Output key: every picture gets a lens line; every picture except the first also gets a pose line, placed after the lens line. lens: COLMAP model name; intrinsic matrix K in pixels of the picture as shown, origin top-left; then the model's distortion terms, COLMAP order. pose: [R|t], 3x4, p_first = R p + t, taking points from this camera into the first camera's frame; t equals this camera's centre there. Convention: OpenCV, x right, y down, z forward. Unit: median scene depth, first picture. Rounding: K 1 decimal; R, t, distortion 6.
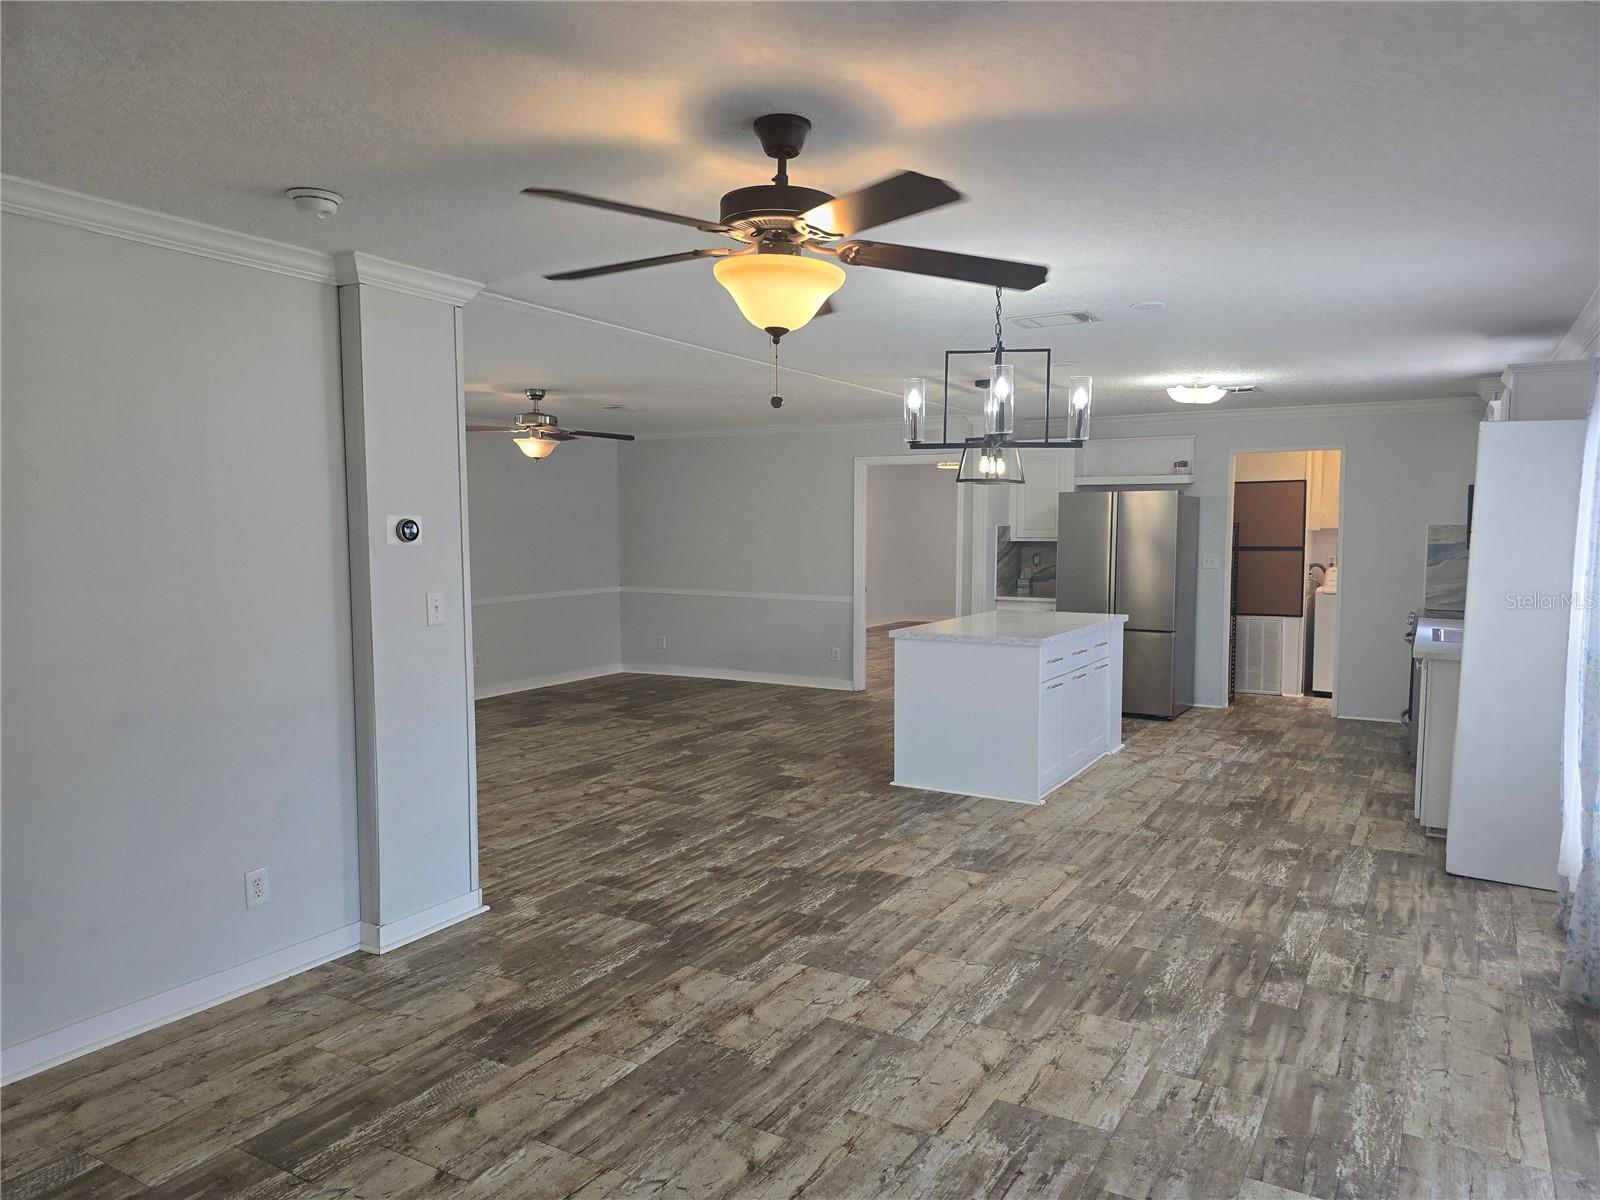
lens RADIAL K [[1052.3, 0, 802.9], [0, 1052.3, 612.3], [0, 0, 1]] dist [0.050661, -0.036291]
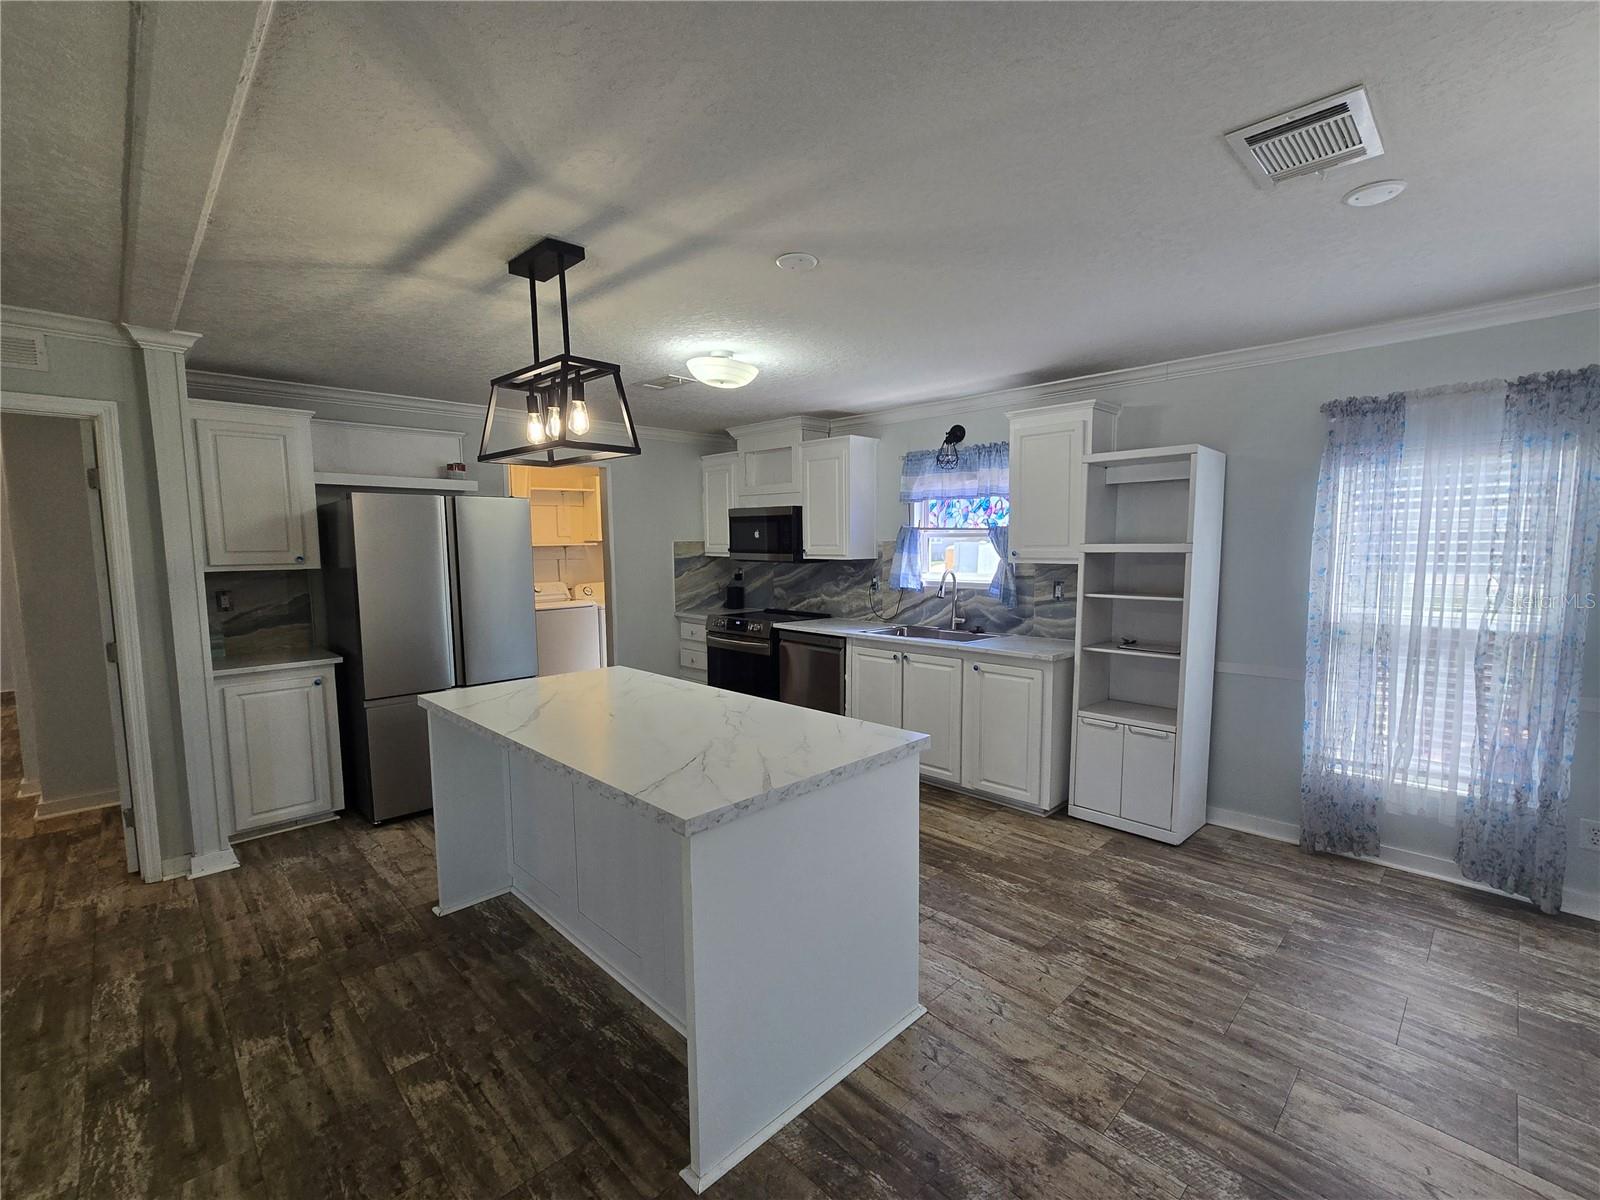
lens RADIAL K [[702.4, 0, 808.8], [0, 702.4, 611.0], [0, 0, 1]] dist [-0.010946, 0.005000]
pose [[0.251854, -0.096927, 0.962899, -0.176353], [0.088720, 0.993094, 0.076761, -0.090292], [-0.963690, 0.066096, 0.258714, 1.135050]]
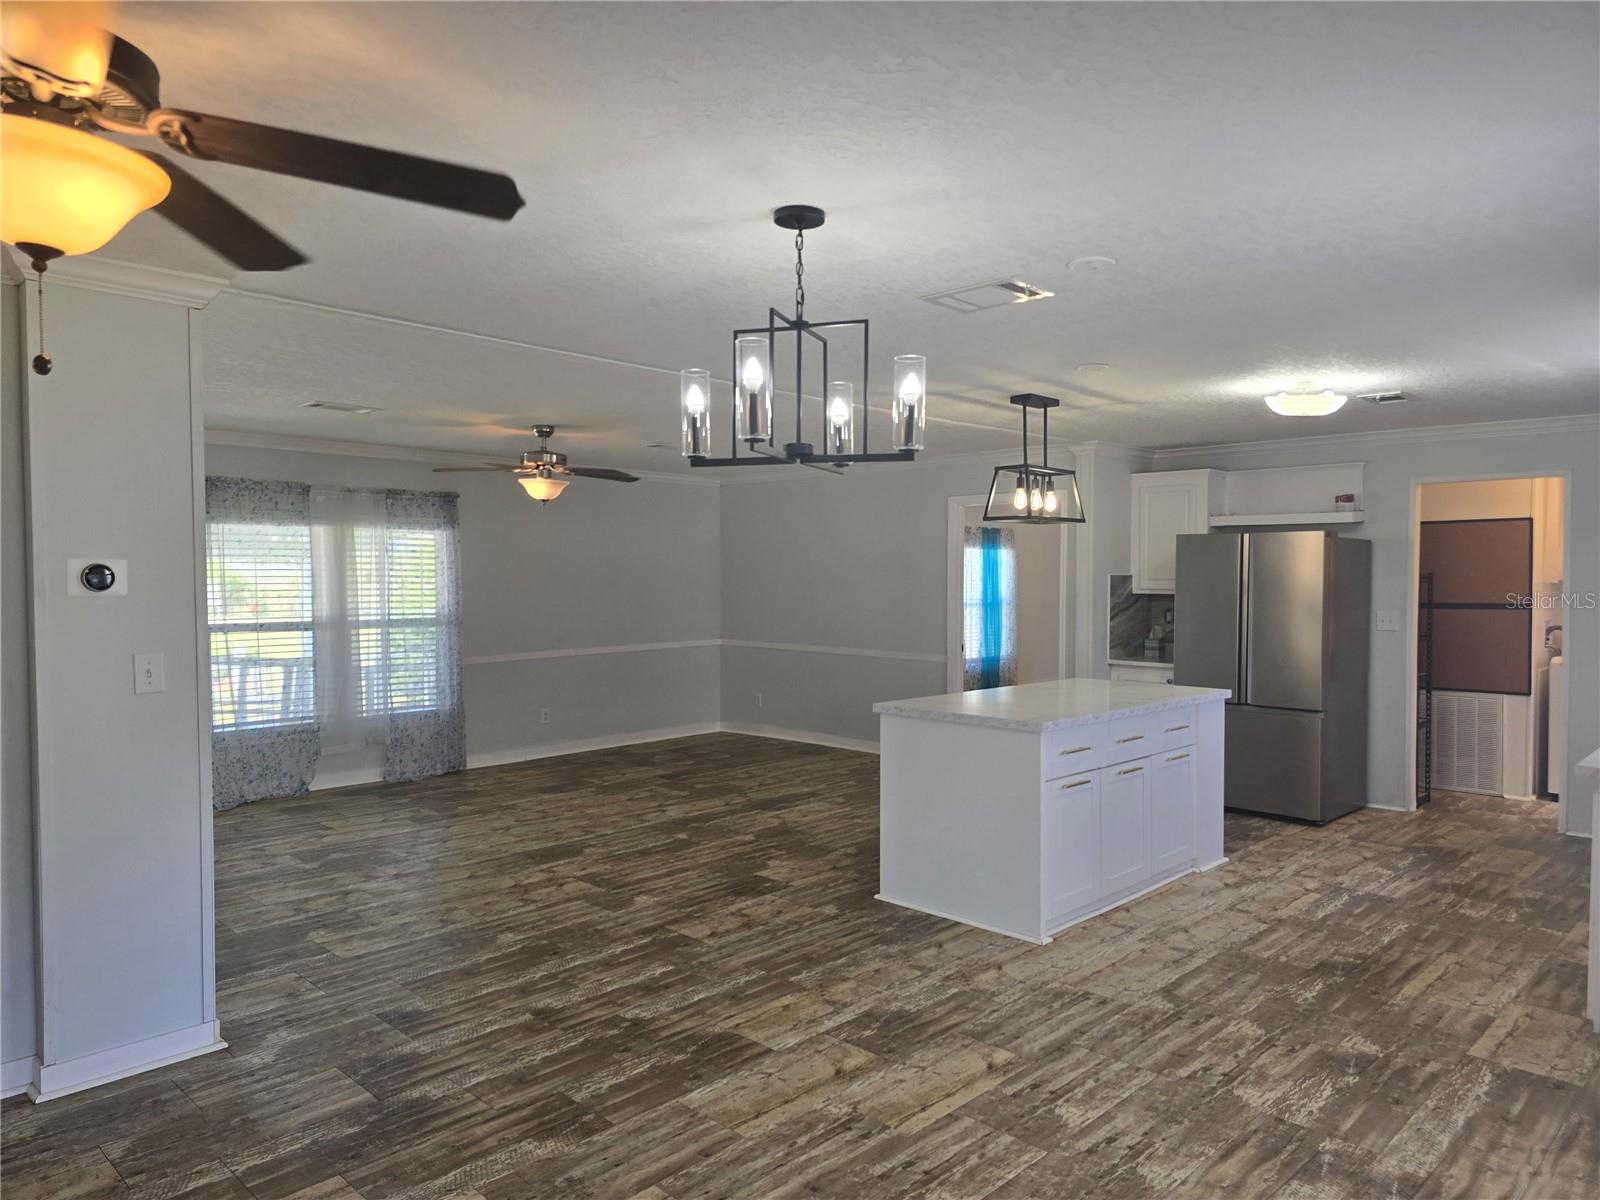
lens RADIAL K [[1052.3, 0, 820.4], [0, 1052.3, 612.7], [0, 0, 1]] dist [0.050661, -0.036291]
pose [[0.974026, 0.010461, -0.226195, 0.286422], [-0.020989, 0.998803, -0.044188, -0.020696], [0.225462, 0.047788, 0.973079, 0.261400]]
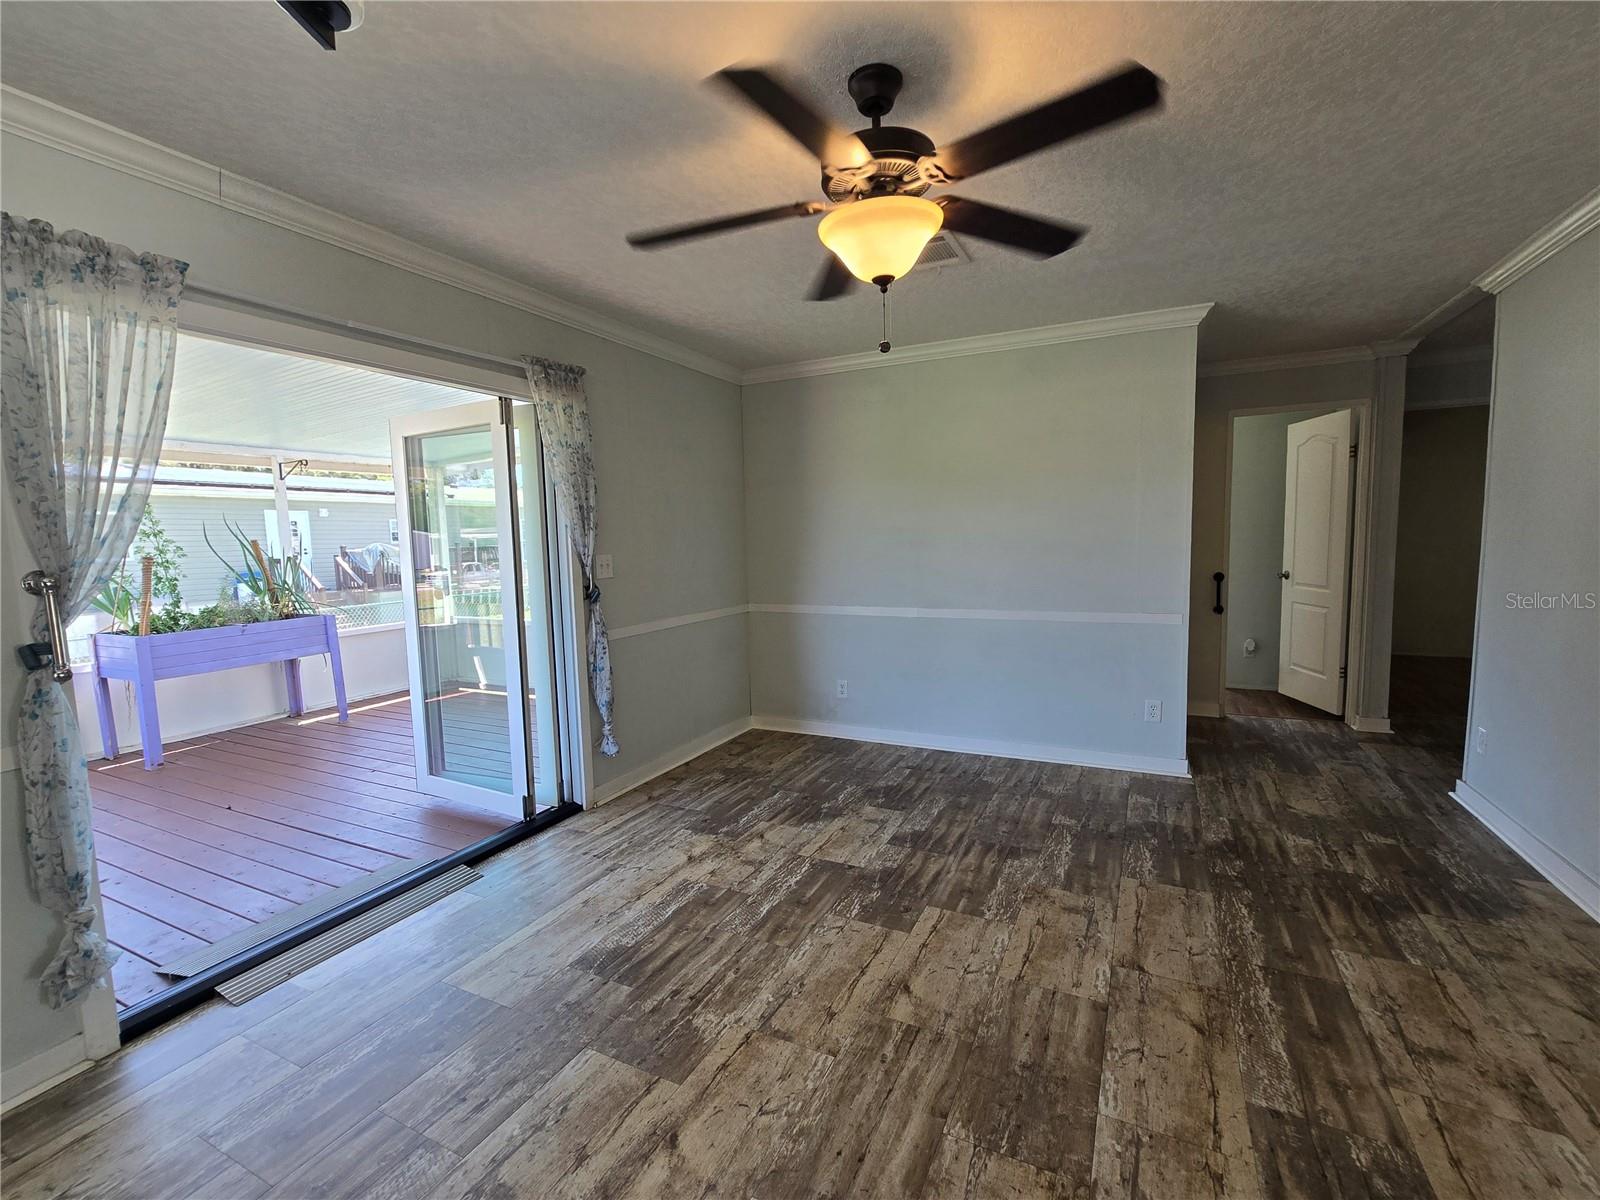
lens RADIAL K [[702.4, 0, 799.9], [0, 702.4, 602.1], [0, 0, 1]] dist [-0.010946, 0.005000]
pose [[-0.996654, 0.034641, -0.074034, 0.063573], [0.020957, 0.983774, 0.178184, -0.037911], [0.079005, 0.176036, -0.981208, 0.898654]]
